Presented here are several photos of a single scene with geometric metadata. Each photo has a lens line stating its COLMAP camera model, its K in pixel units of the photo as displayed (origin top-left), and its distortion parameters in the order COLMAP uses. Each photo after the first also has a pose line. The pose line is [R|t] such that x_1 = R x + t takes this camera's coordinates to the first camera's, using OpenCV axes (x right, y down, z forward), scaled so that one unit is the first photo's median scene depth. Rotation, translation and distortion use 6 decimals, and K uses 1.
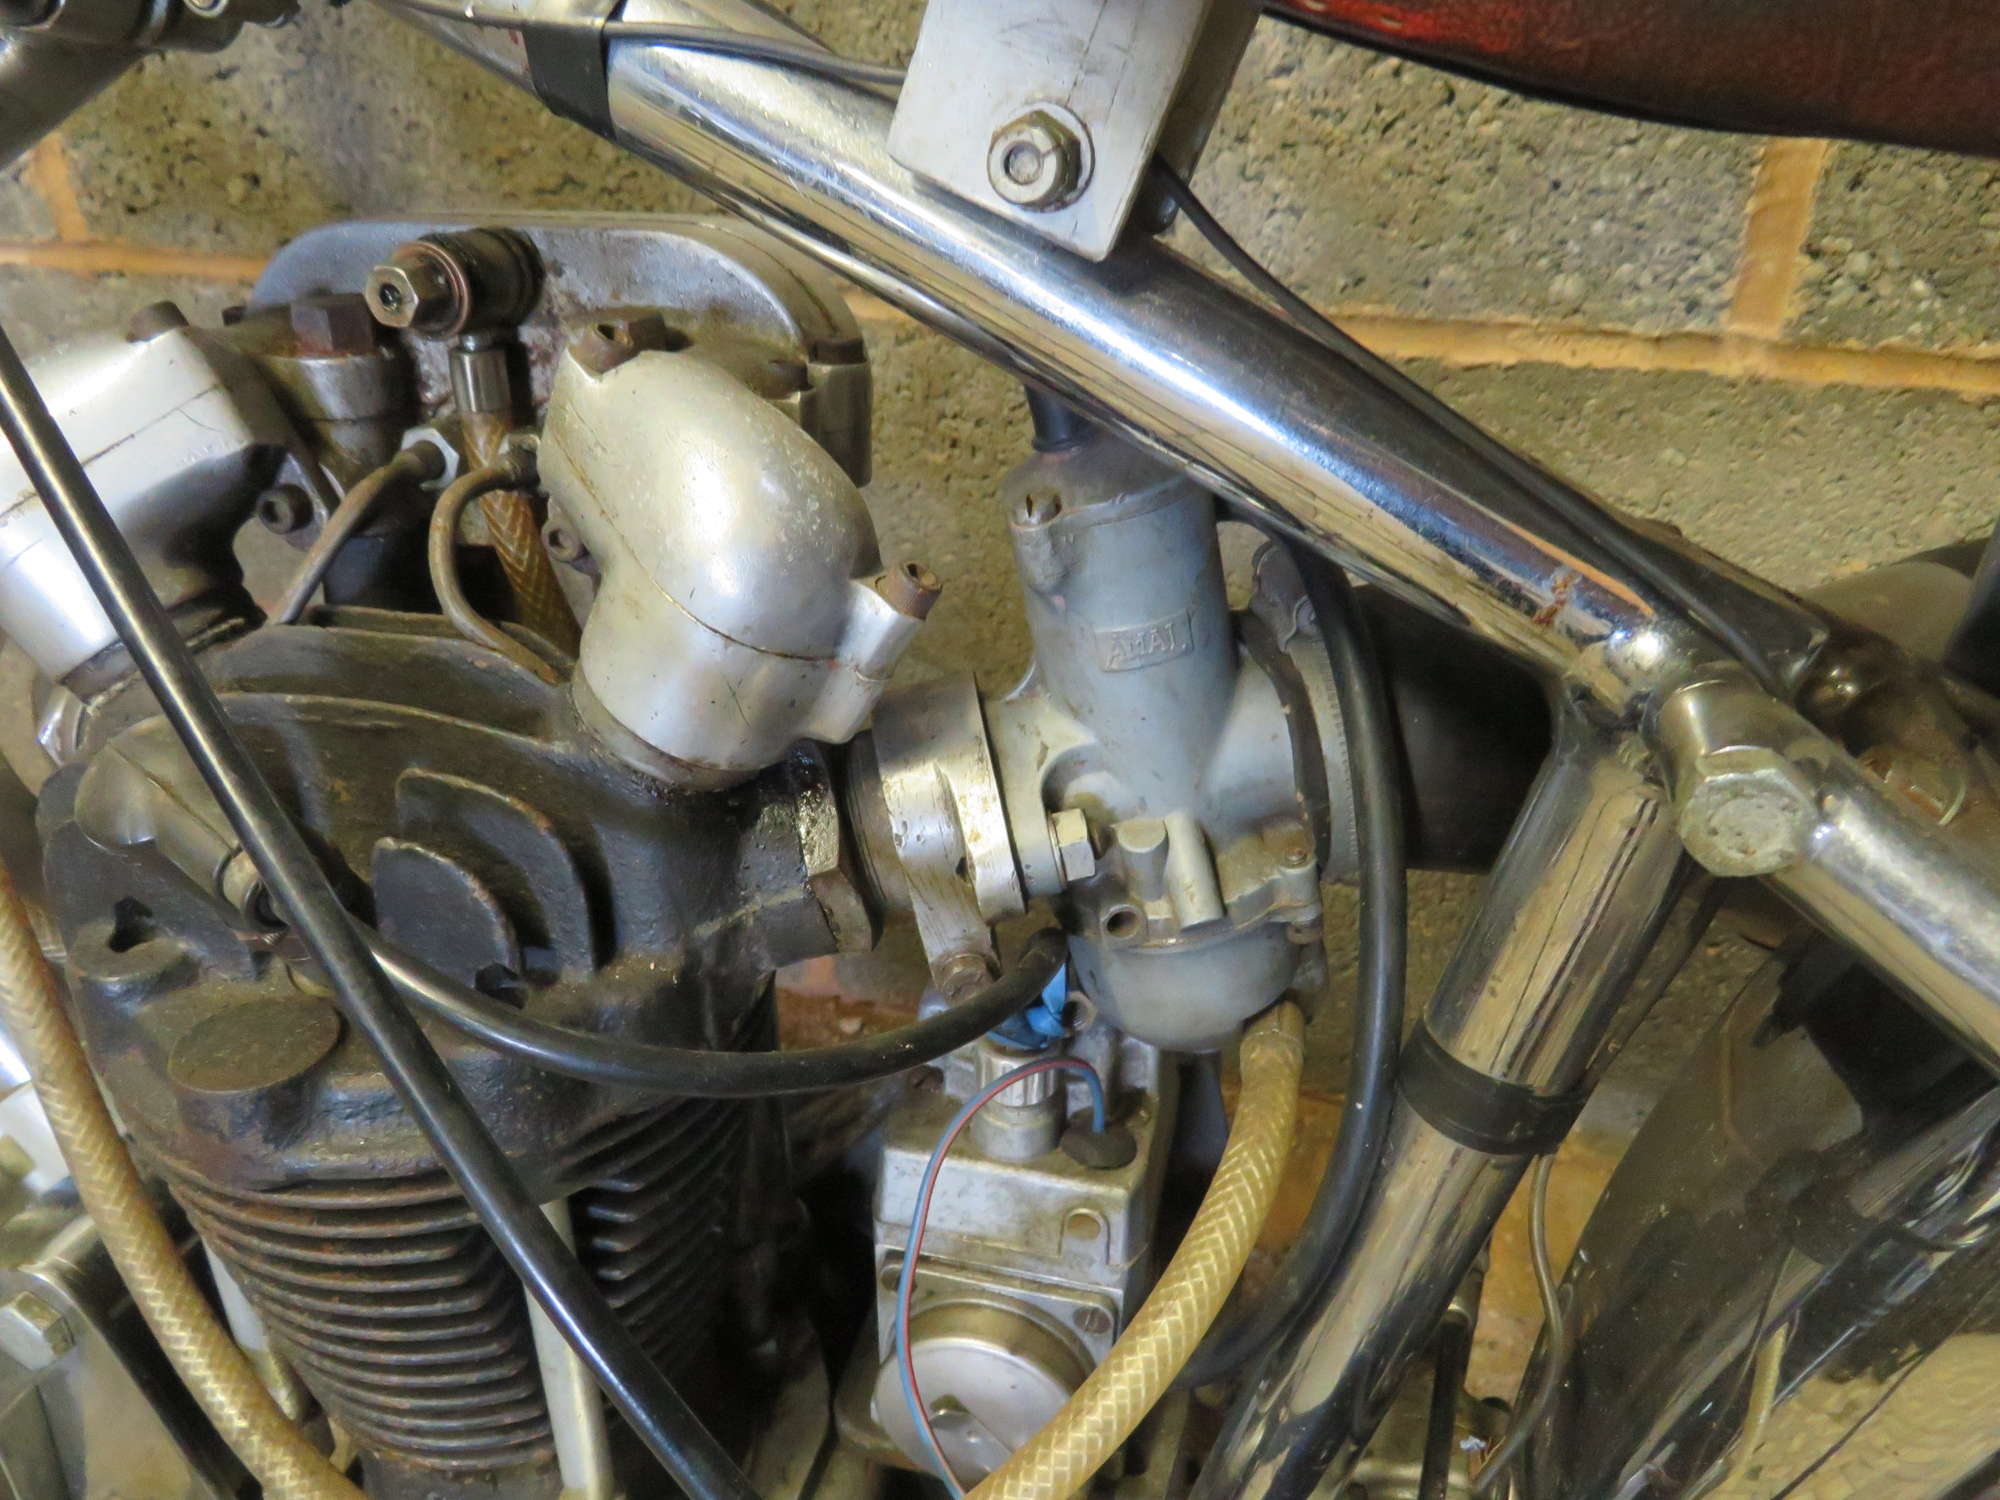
lens RADIAL K [[1412.0, 0, 994.8], [0, 1412.0, 744.5], [0, 0, 1]] dist [-0.027731, 0.005137]
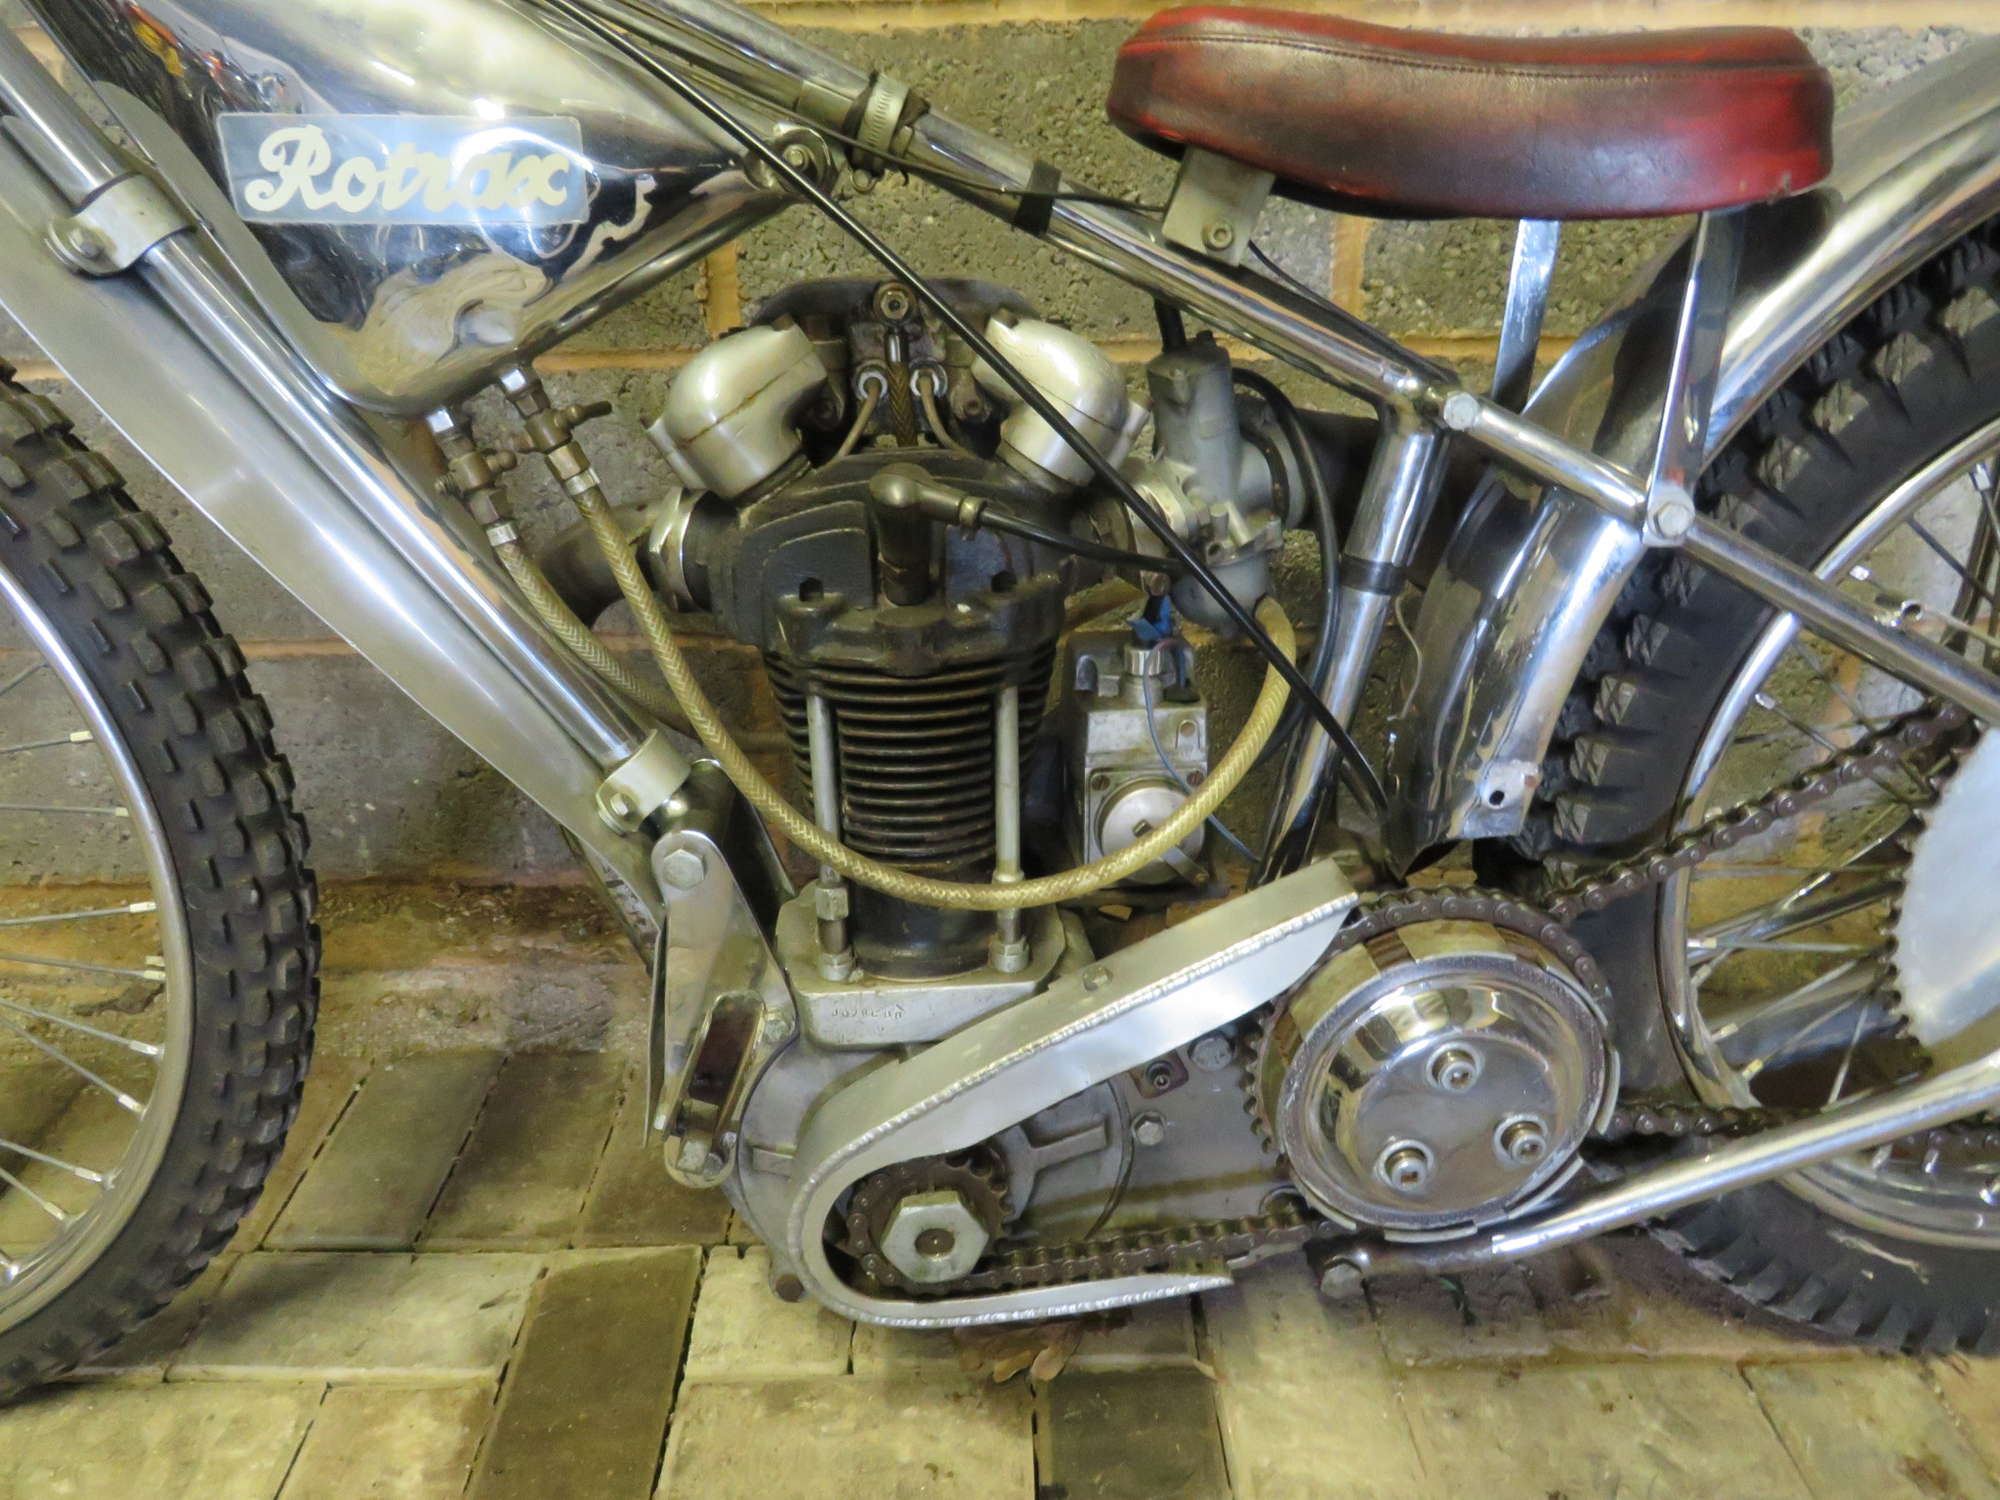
lens RADIAL K [[1412.0, 0, 998.7], [0, 1412.0, 747.9], [0, 0, 1]] dist [-0.027731, 0.005137]
pose [[0.944123, -0.140608, 0.298097, -0.481024], [0.162573, 0.985425, -0.050085, 0.245530], [-0.286710, 0.095749, 0.953221, -0.538387]]
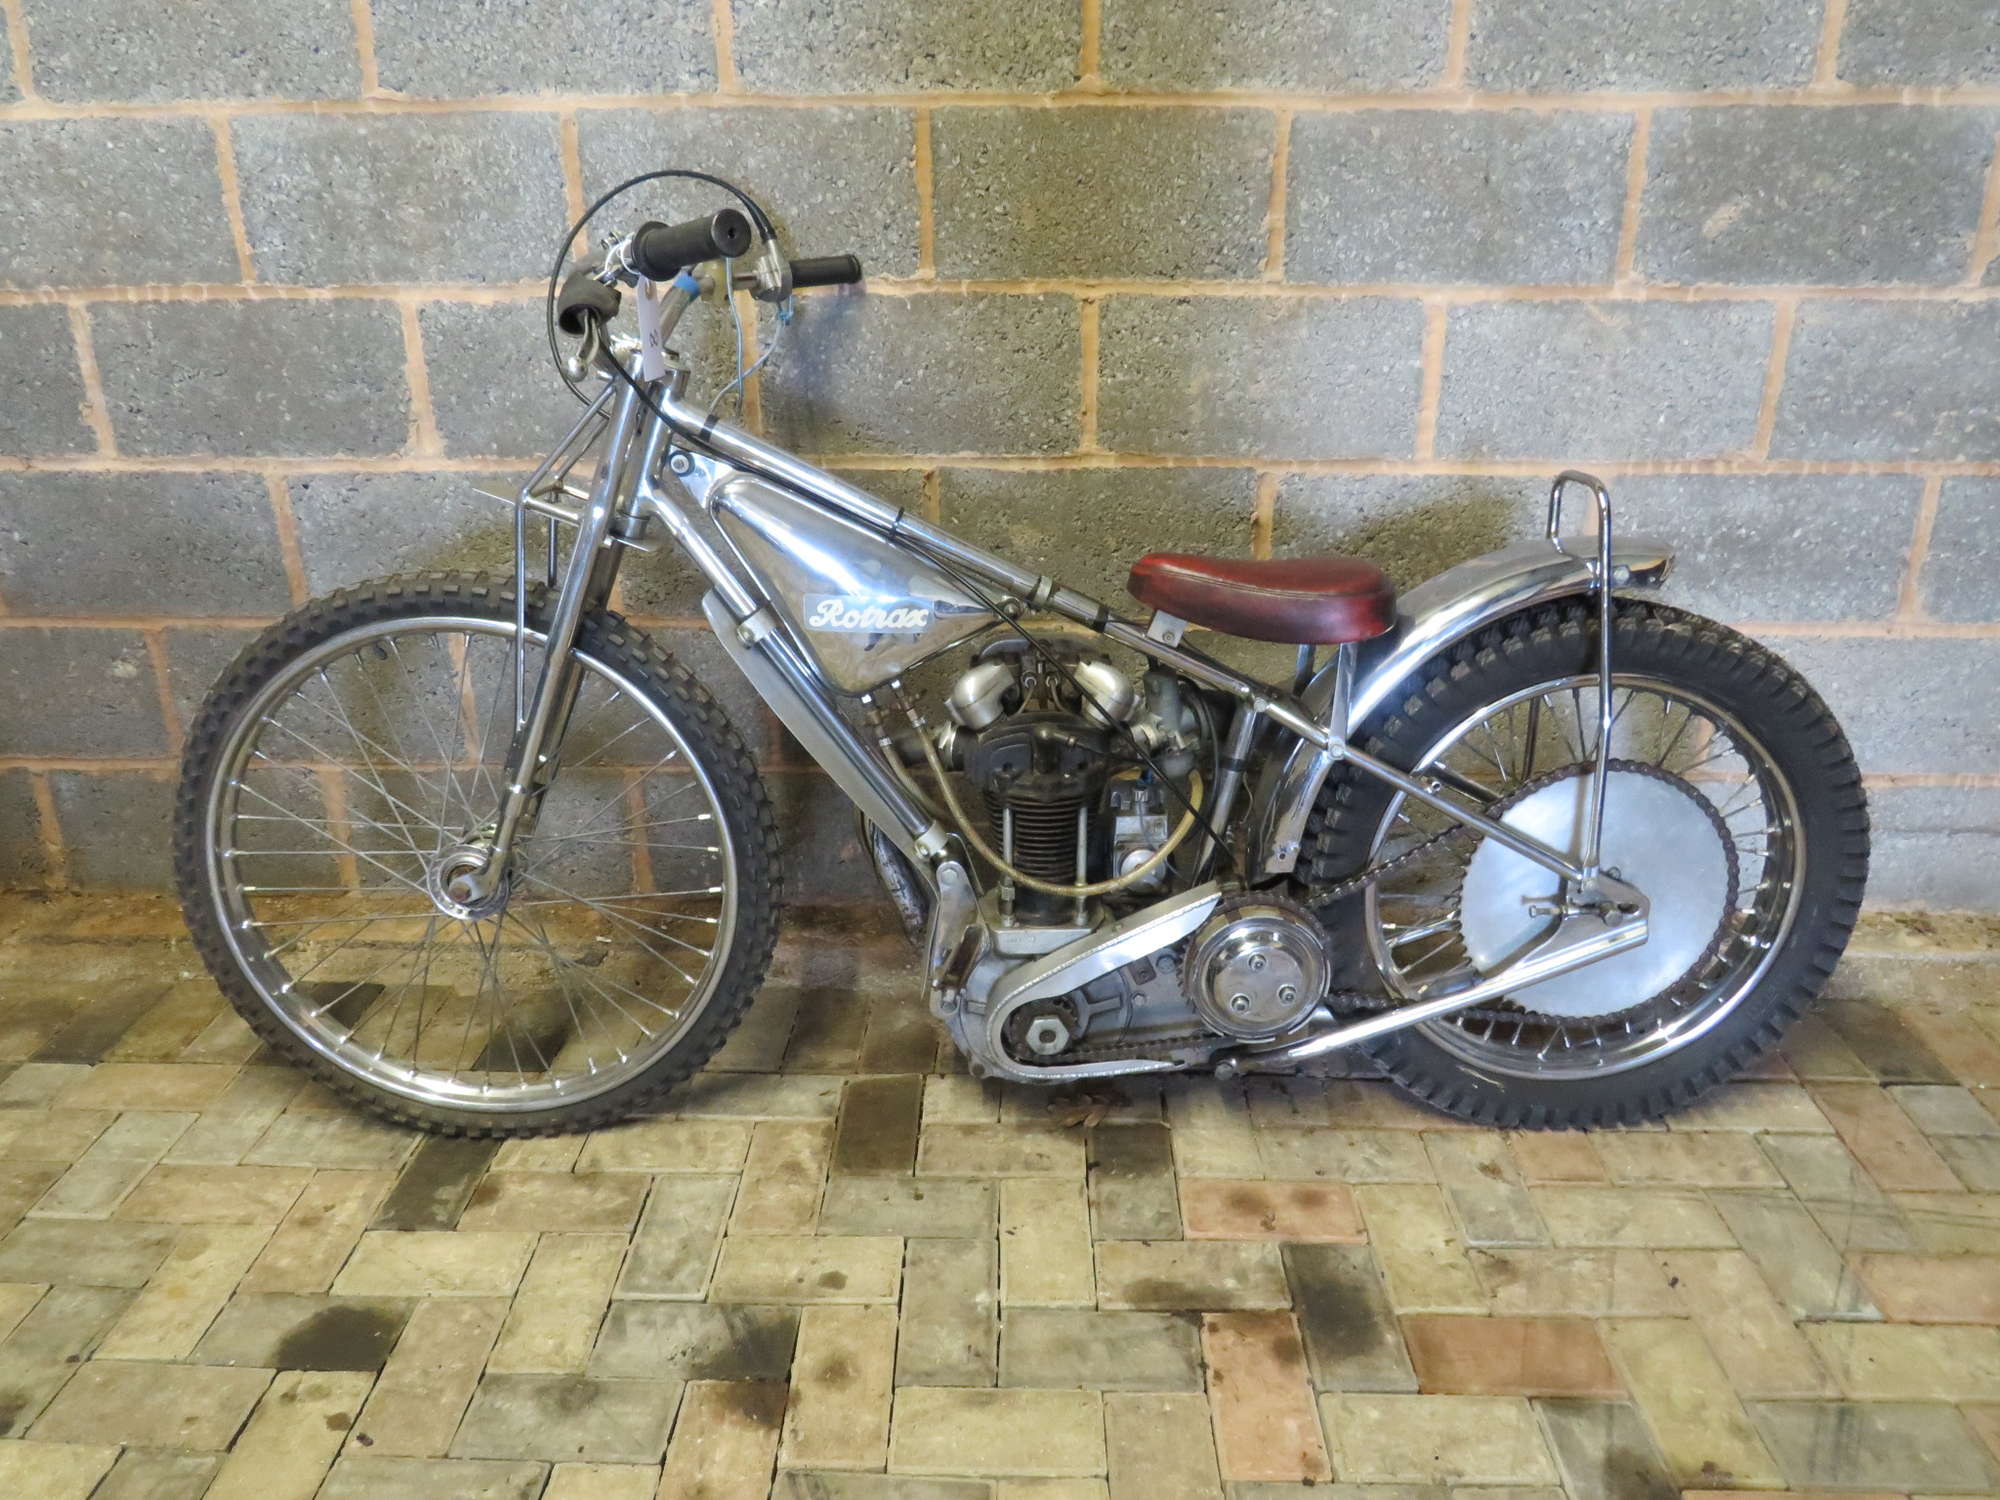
lens RADIAL K [[1412.0, 0, 1010.4], [0, 1412.0, 746.9], [0, 0, 1]] dist [-0.027731, 0.005137]
pose [[0.953668, -0.099364, 0.283979, -1.023160], [0.137309, 0.983599, -0.116957, 0.329156], [-0.267700, 0.150531, 0.951671, -2.033246]]
